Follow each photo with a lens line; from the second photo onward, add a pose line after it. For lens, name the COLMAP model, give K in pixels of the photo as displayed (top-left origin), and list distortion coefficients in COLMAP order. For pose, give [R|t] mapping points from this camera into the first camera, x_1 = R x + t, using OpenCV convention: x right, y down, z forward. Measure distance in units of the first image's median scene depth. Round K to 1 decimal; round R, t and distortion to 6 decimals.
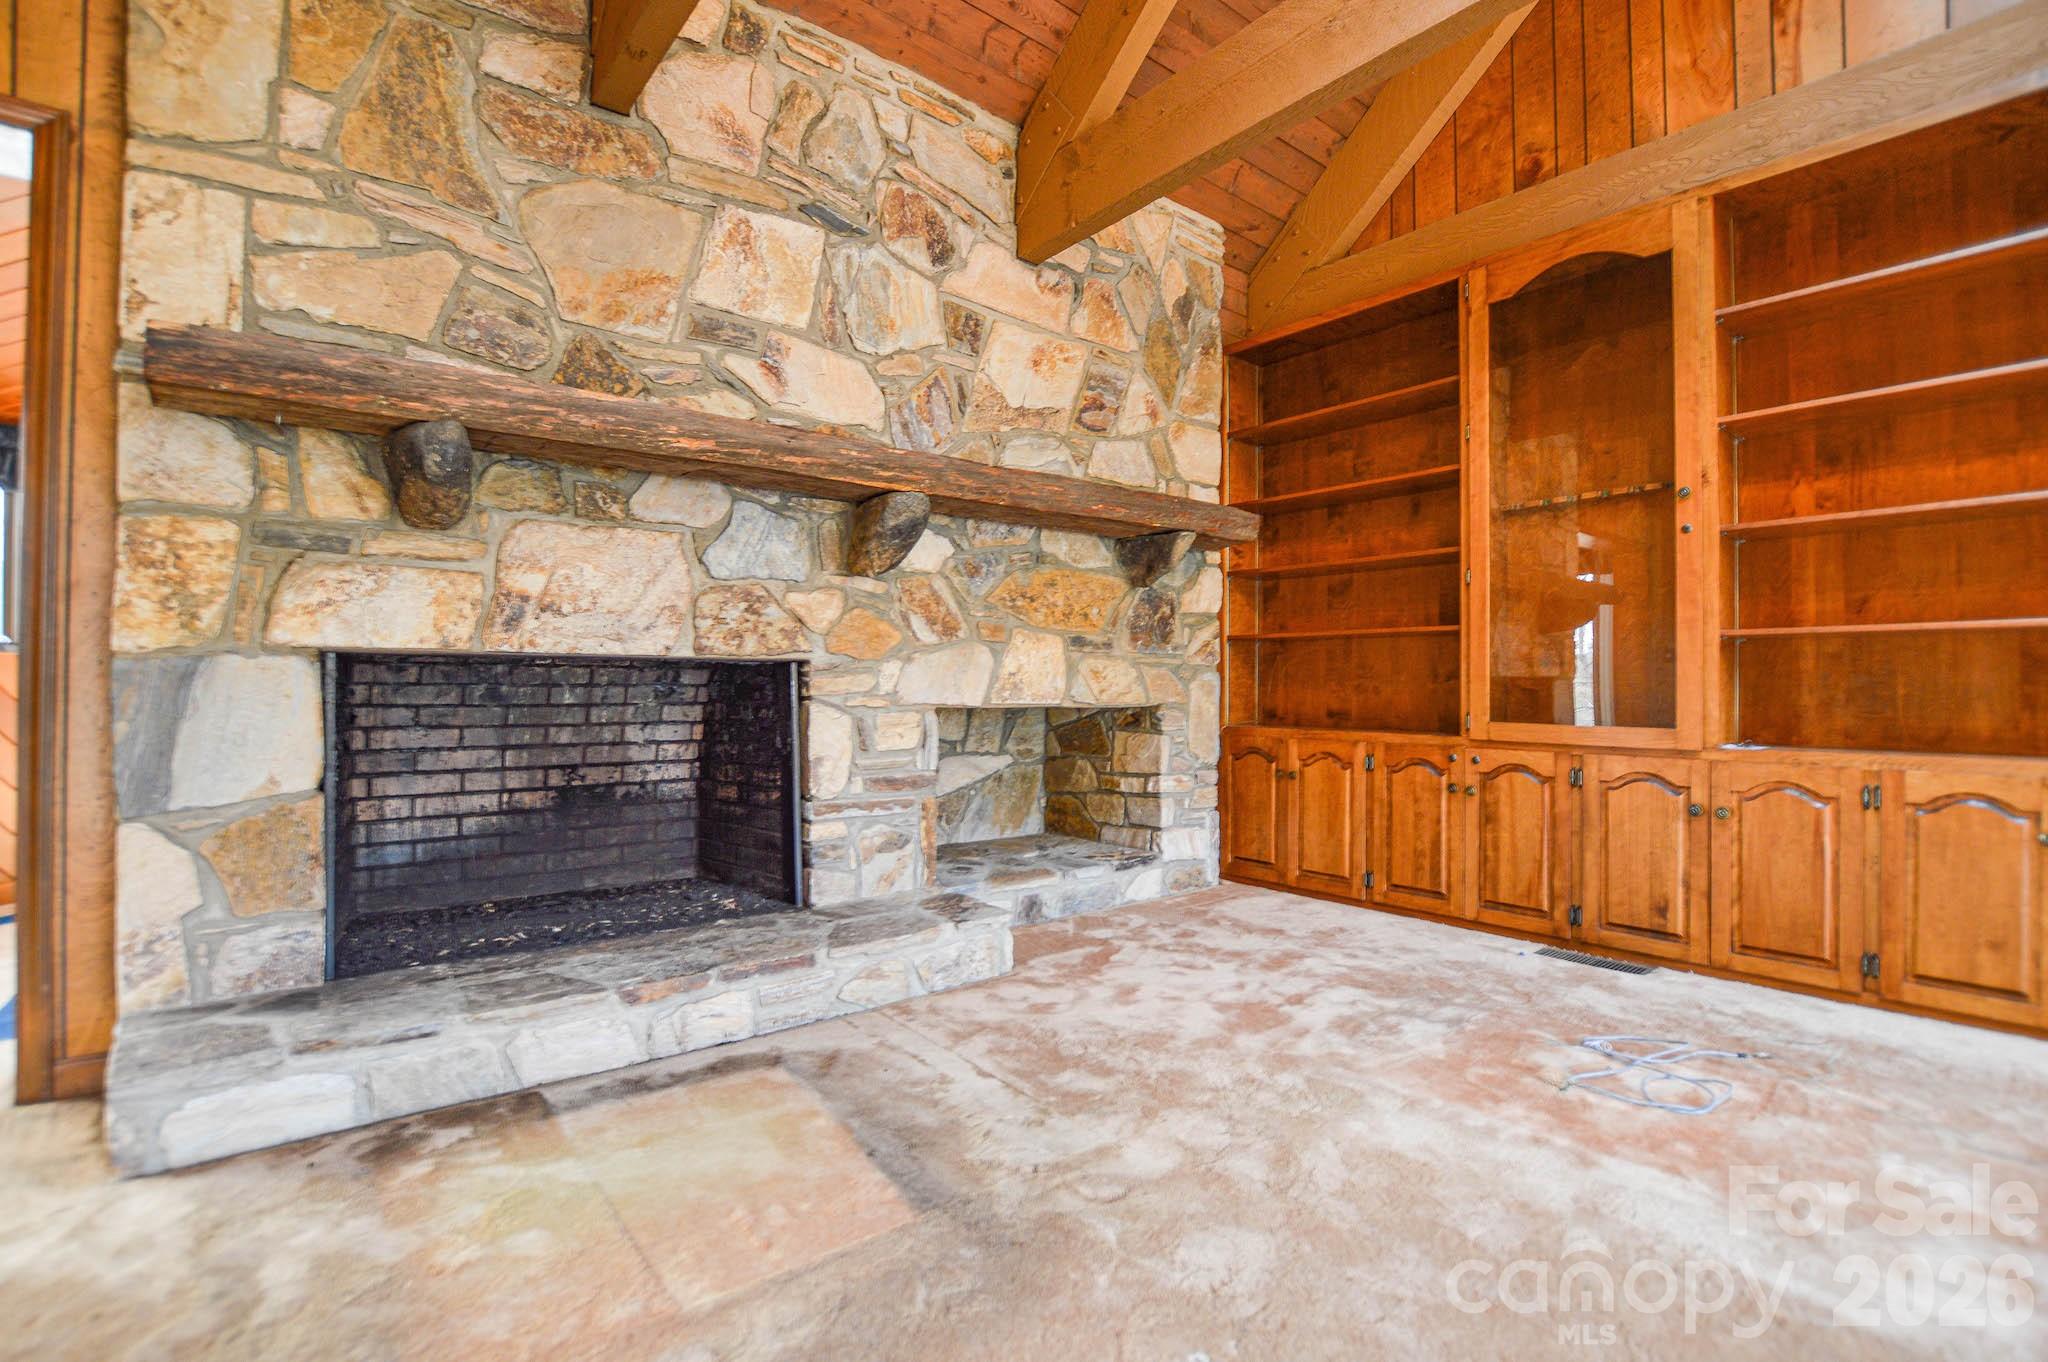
lens RADIAL K [[935.8, 0, 1022.5], [0, 935.8, 682.9], [0, 0, 1]] dist [-0.023199, 0.002021]
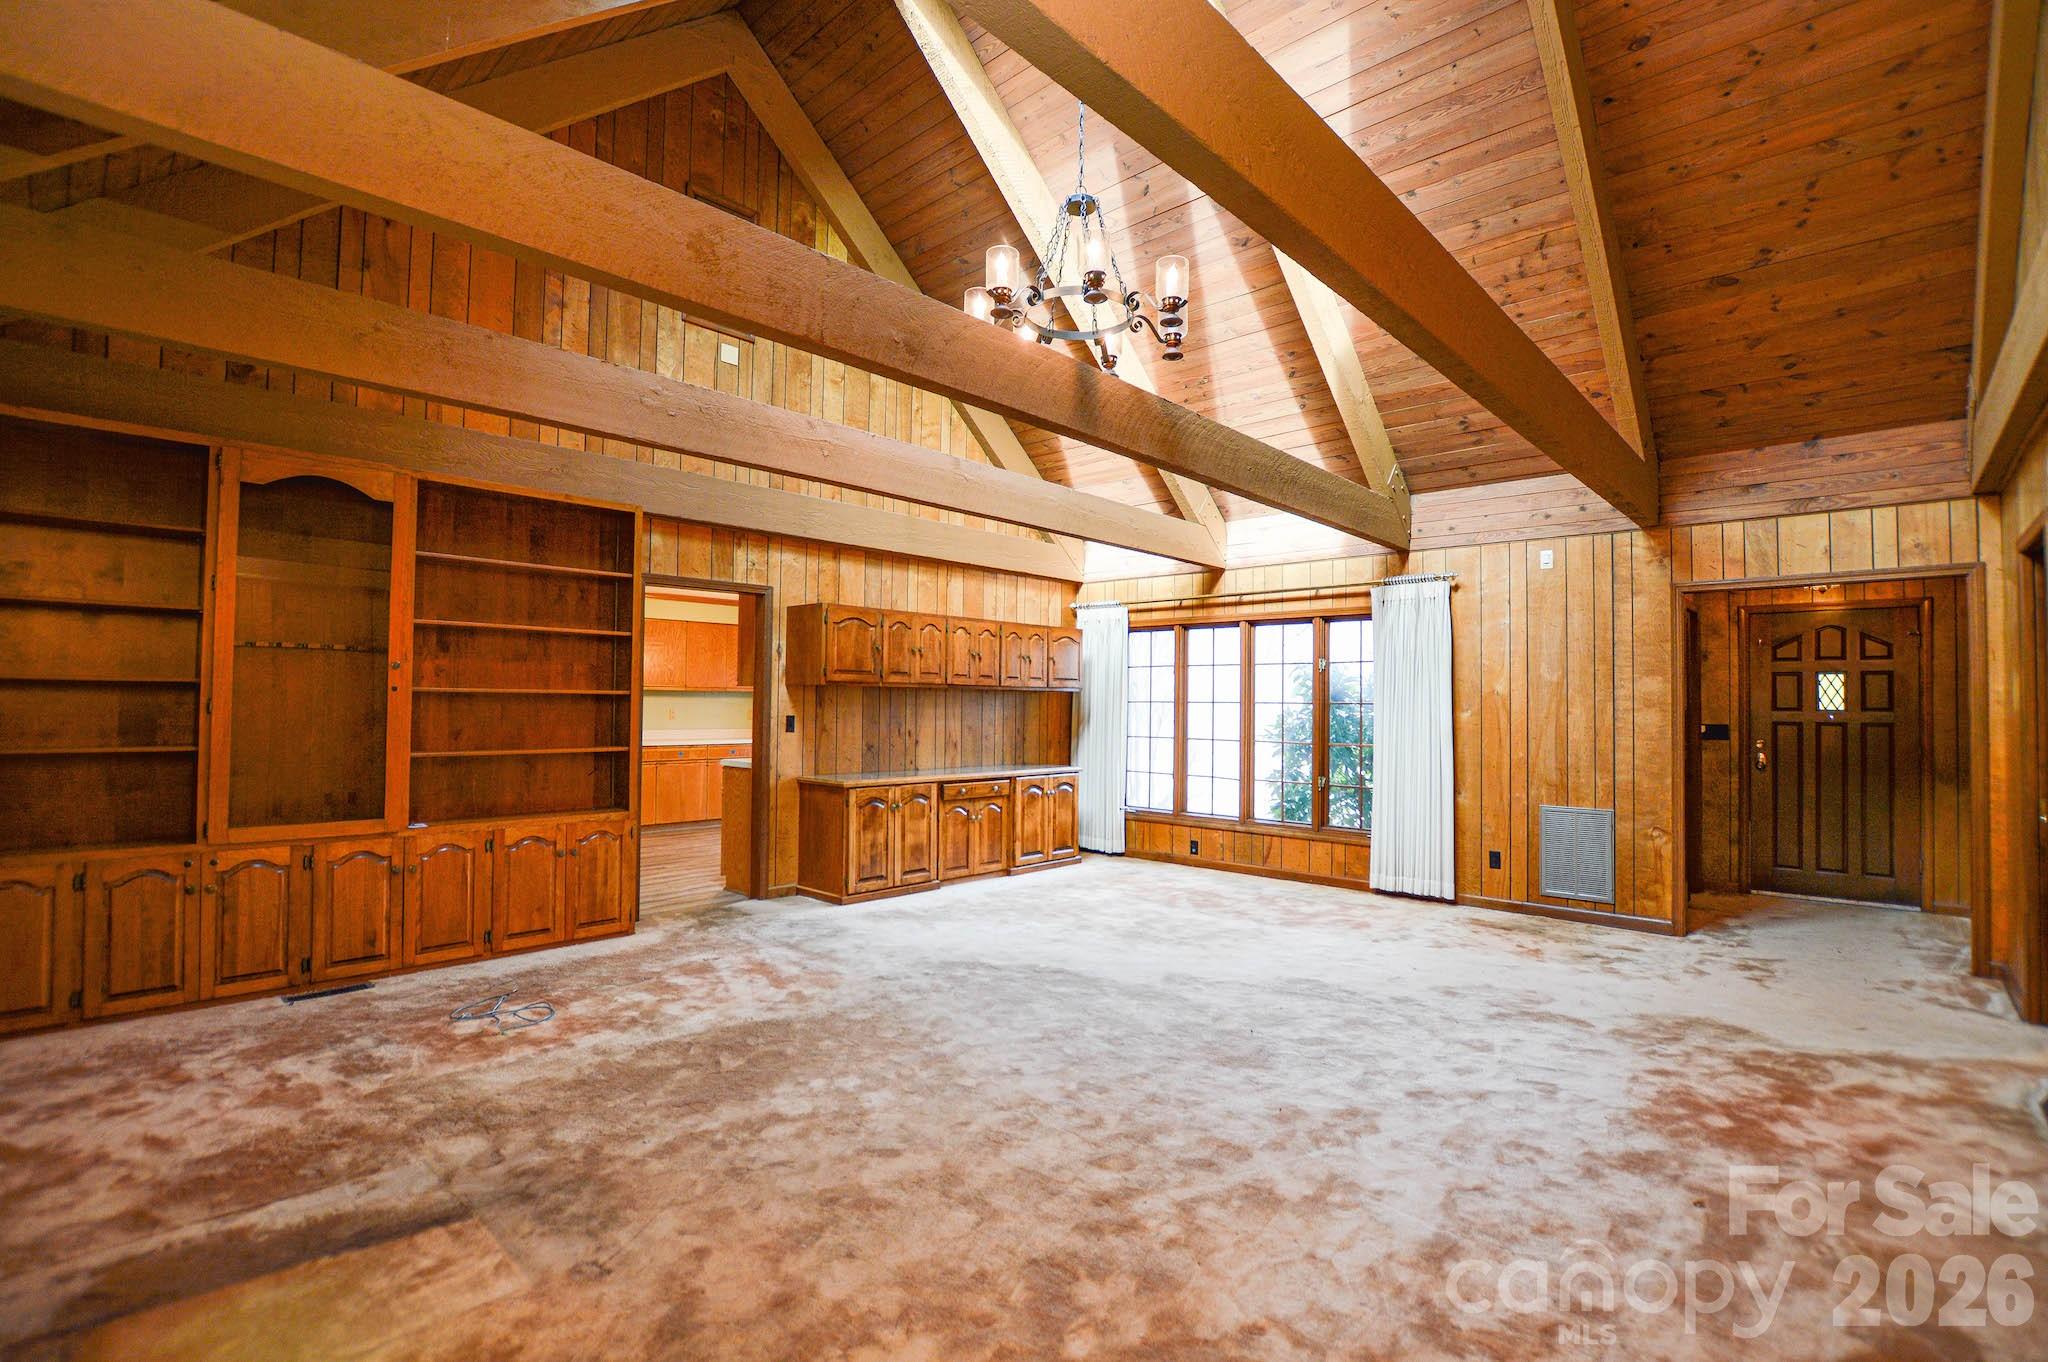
lens RADIAL K [[935.8, 0, 1028.5], [0, 935.8, 682.6], [0, 0, 1]] dist [-0.023199, 0.002021]
pose [[-0.136215, 0.018551, 0.990506, -0.962596], [-0.015268, 0.999667, -0.020822, -0.161166], [-0.990562, -0.017959, -0.135887, 0.165541]]
